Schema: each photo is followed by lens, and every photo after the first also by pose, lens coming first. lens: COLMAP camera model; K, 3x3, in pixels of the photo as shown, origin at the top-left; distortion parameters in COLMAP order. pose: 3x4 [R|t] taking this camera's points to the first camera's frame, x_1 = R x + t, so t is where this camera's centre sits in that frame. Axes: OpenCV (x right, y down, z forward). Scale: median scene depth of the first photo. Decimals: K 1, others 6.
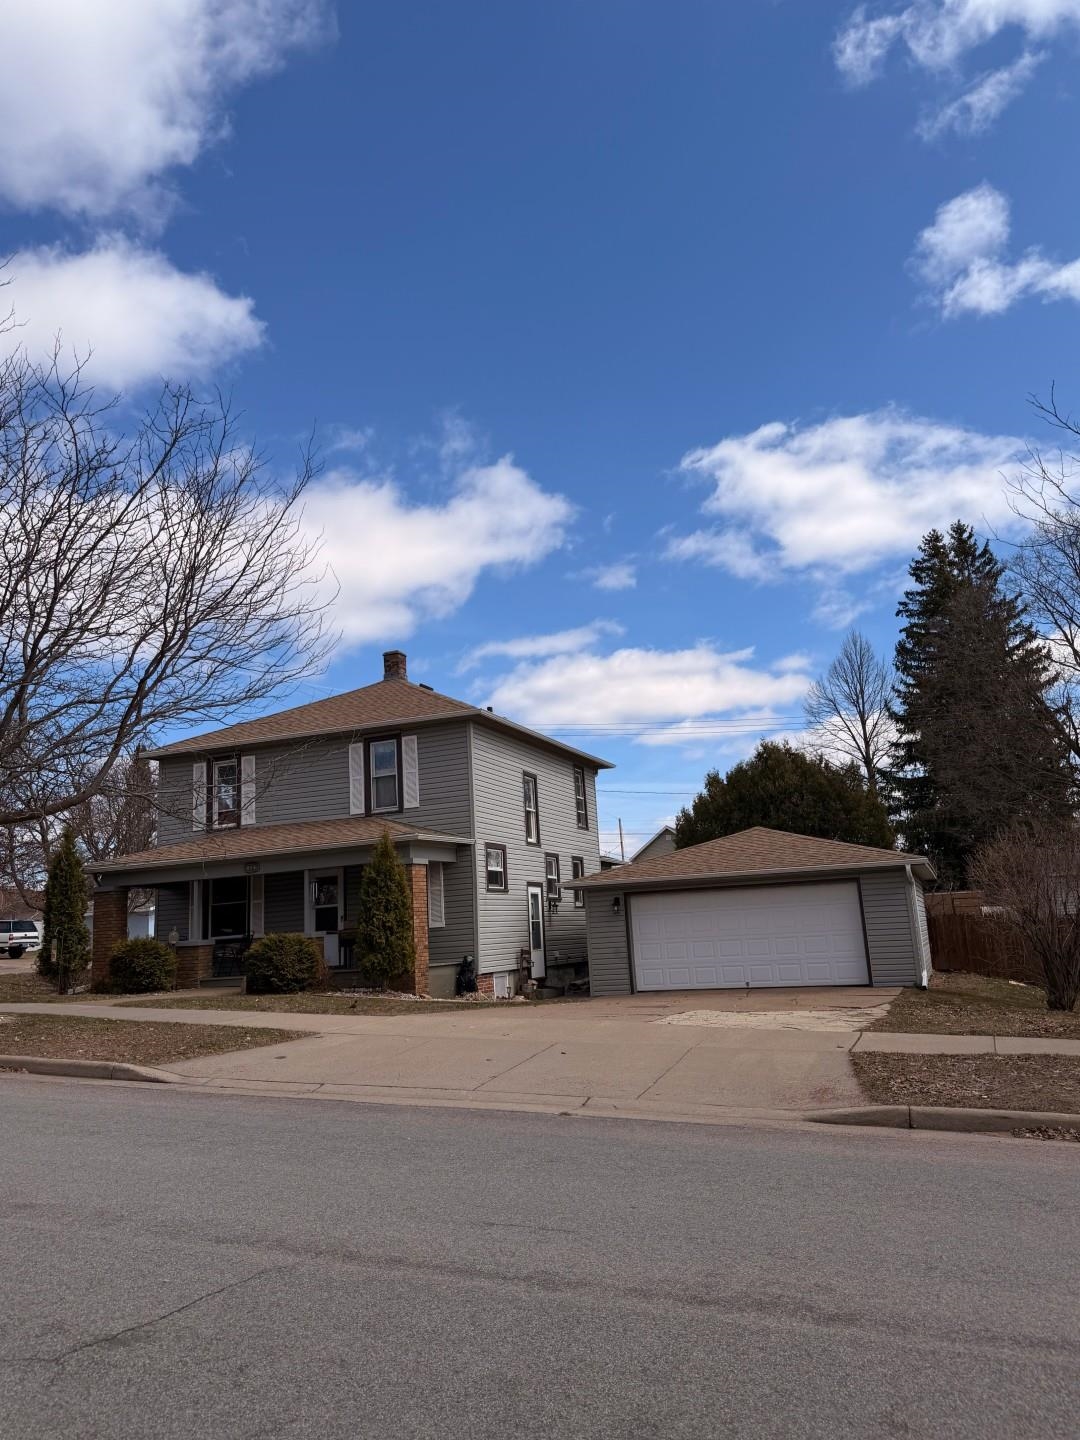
lens RADIAL K [[1030.8, 0, 535.4], [0, 1030.8, 719.3], [0, 0, 1]] dist [0.076621, -0.019822]
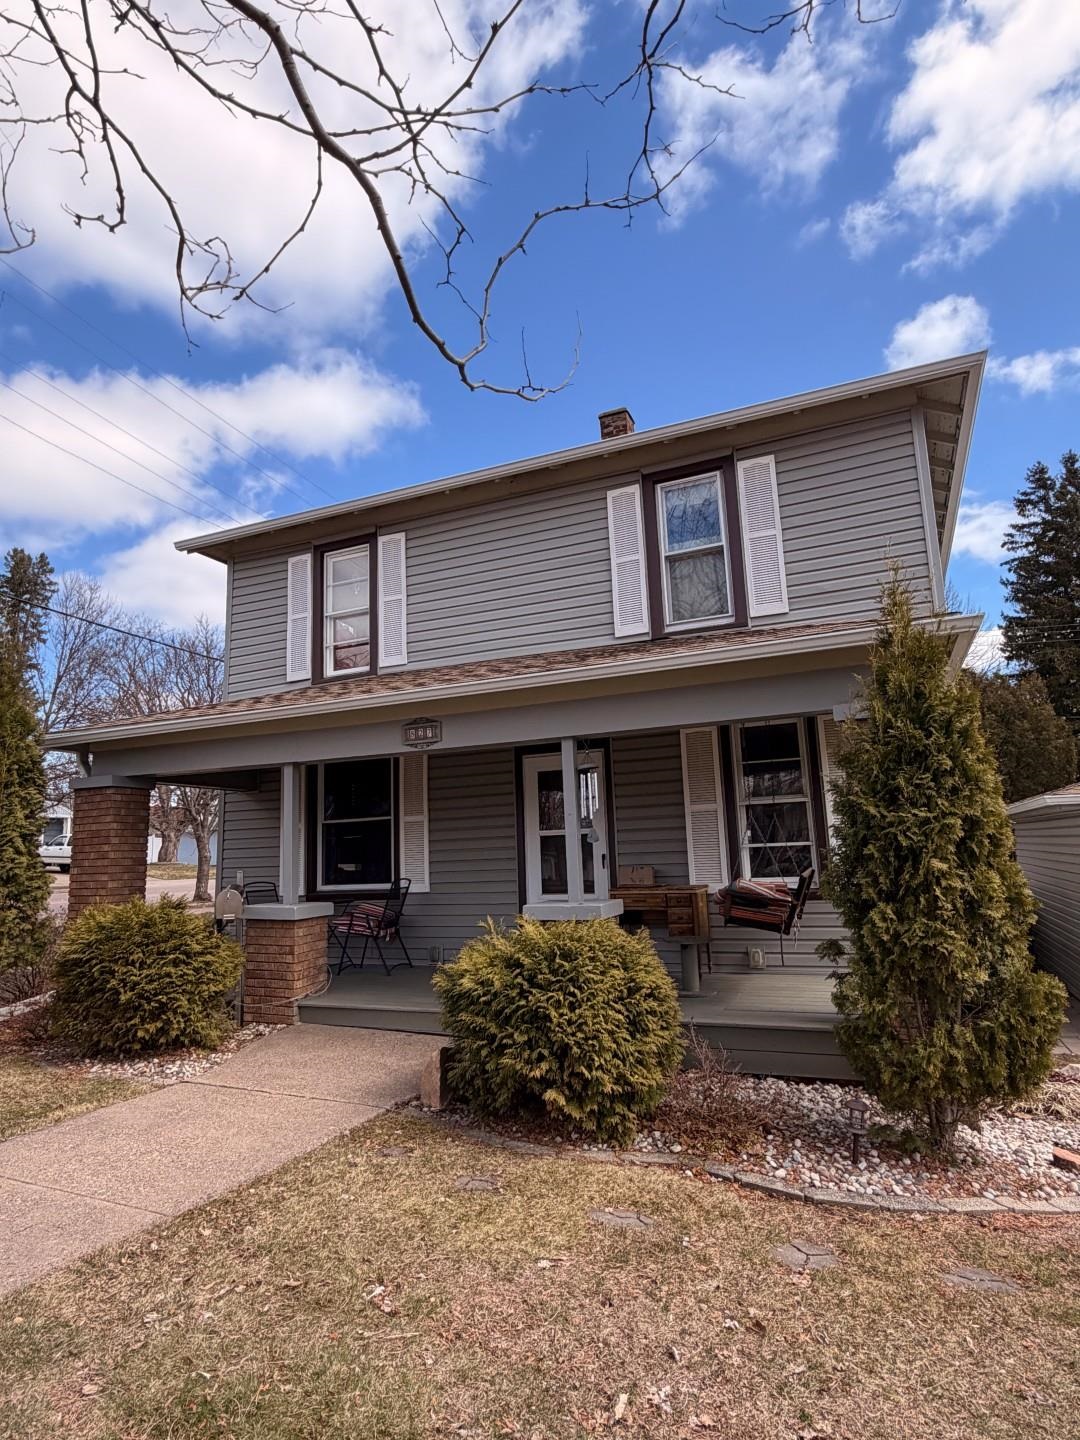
lens RADIAL K [[818.9, 0, 536.5], [0, 818.9, 720.9], [0, 0, 1]] dist [-0.001070, -0.000880]
pose [[0.999229, 0.017697, -0.035044, -0.192361], [-0.016060, 0.998792, 0.046449, 0.108020], [0.035824, -0.045851, 0.998306, 0.605179]]
